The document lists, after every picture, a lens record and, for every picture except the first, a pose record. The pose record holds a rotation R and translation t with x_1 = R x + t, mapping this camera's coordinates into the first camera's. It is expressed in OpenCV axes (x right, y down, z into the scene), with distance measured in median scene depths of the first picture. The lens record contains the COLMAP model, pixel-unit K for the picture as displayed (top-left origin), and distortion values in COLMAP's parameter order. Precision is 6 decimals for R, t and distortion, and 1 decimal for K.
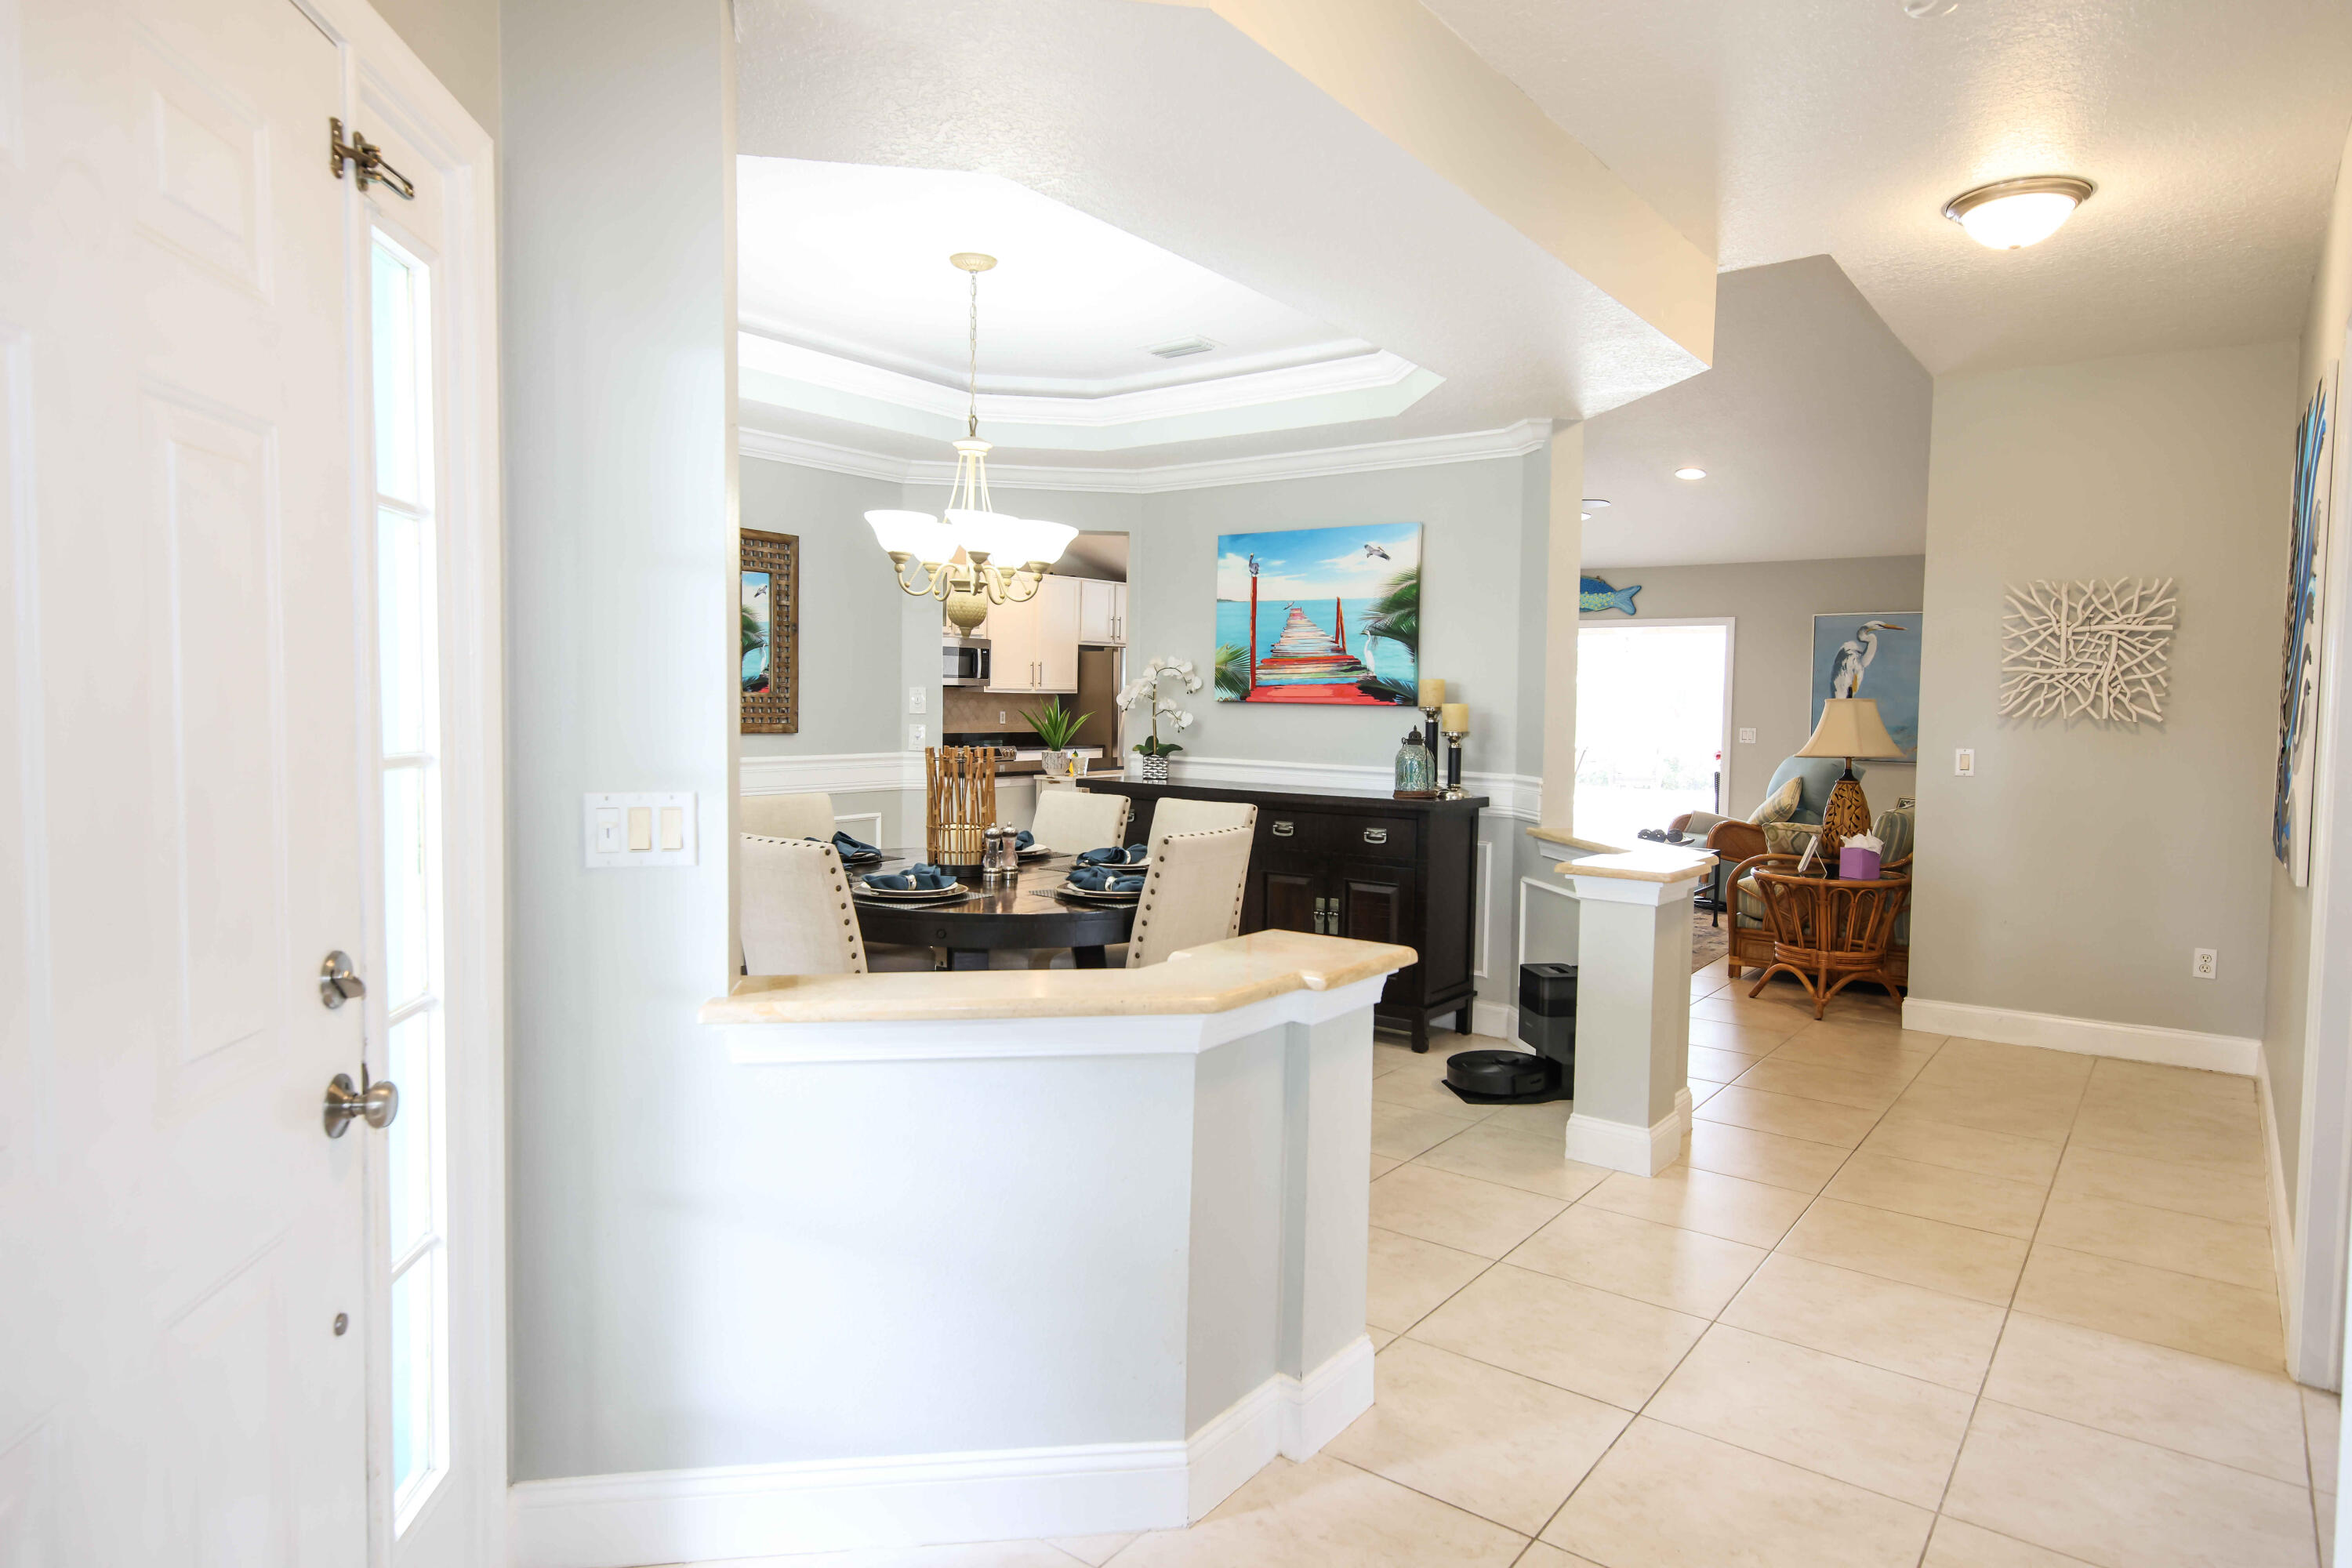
lens RADIAL K [[1357.3, 0, 1178.0], [0, 1357.3, 776.5], [0, 0, 1]] dist [-0.001206, 0.000374]
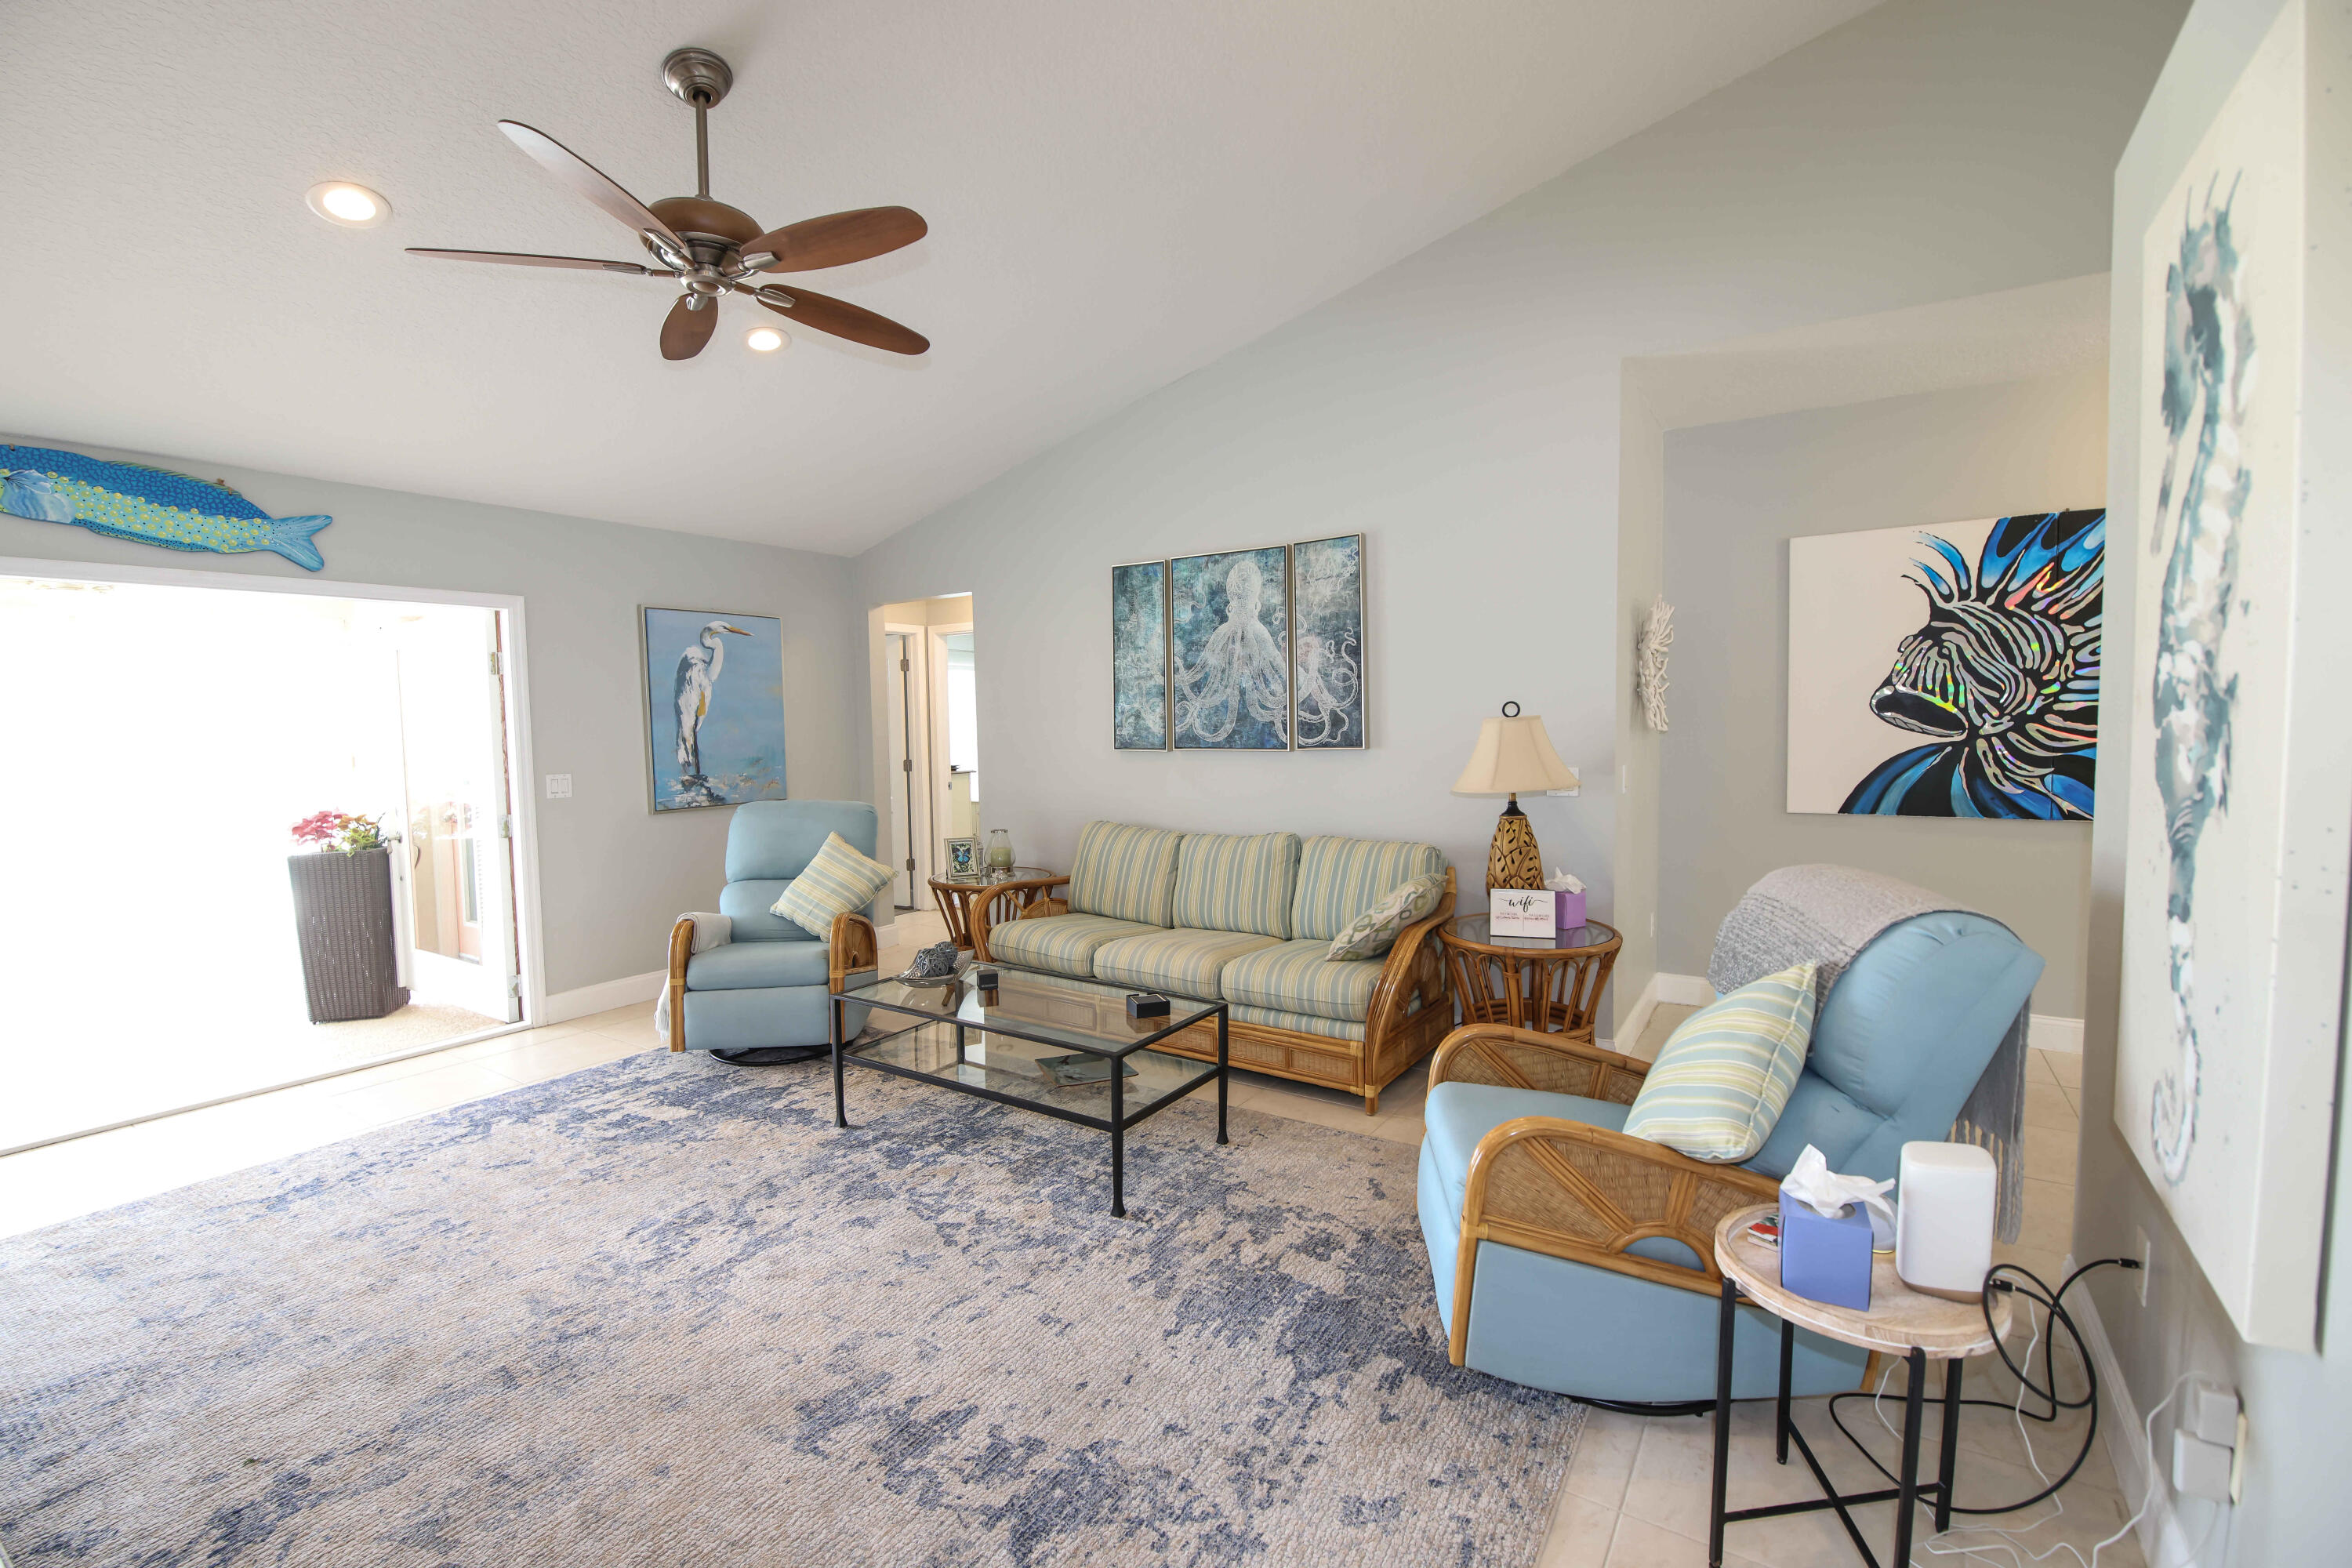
lens RADIAL K [[1015.3, 0, 1160.5], [0, 1015.3, 779.4], [0, 0, 1]] dist [-0.009603, -0.006370]
pose [[-0.049989, -0.073982, 0.996006, -0.117274], [0.079349, 0.993806, 0.077801, -0.085582], [-0.995593, 0.082921, -0.043809, 1.319475]]
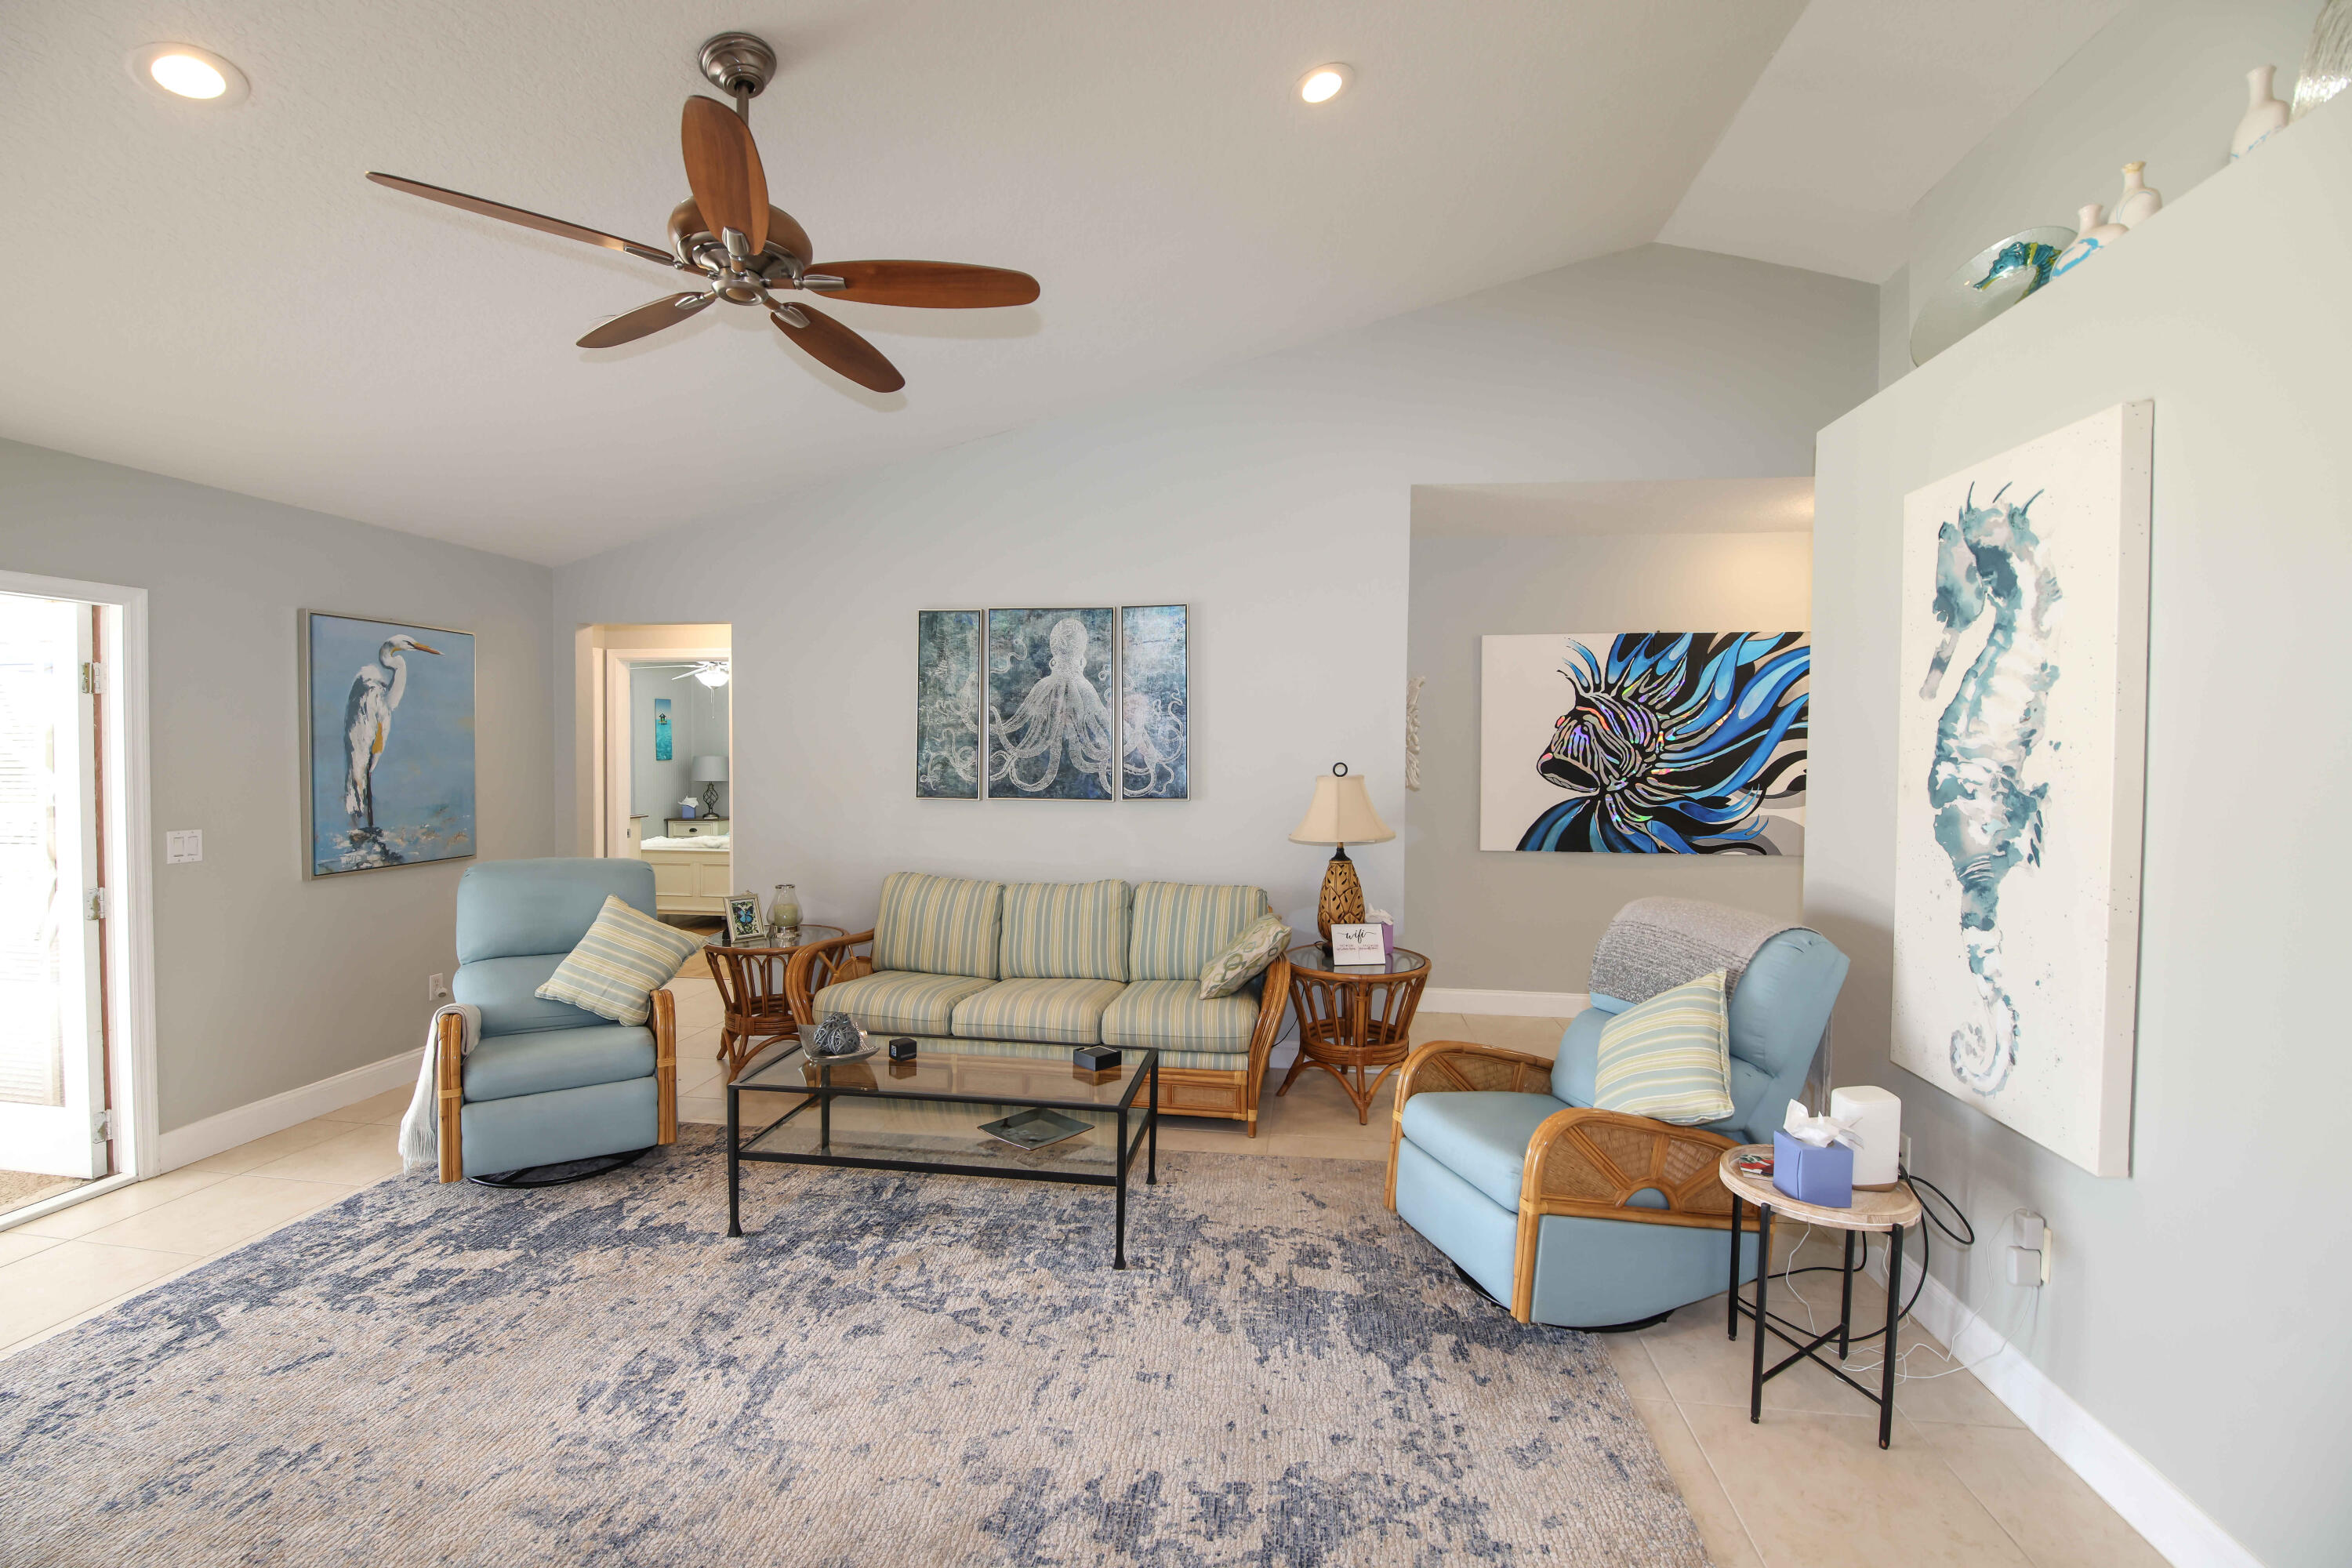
lens RADIAL K [[1015.3, 0, 1167.1], [0, 1015.3, 773.2], [0, 0, 1]] dist [-0.009603, -0.006370]
pose [[-0.477095, -0.039187, 0.877977, -0.082659], [0.041423, 0.996892, 0.067004, -0.115519], [-0.877875, 0.068336, -0.473990, 1.539580]]
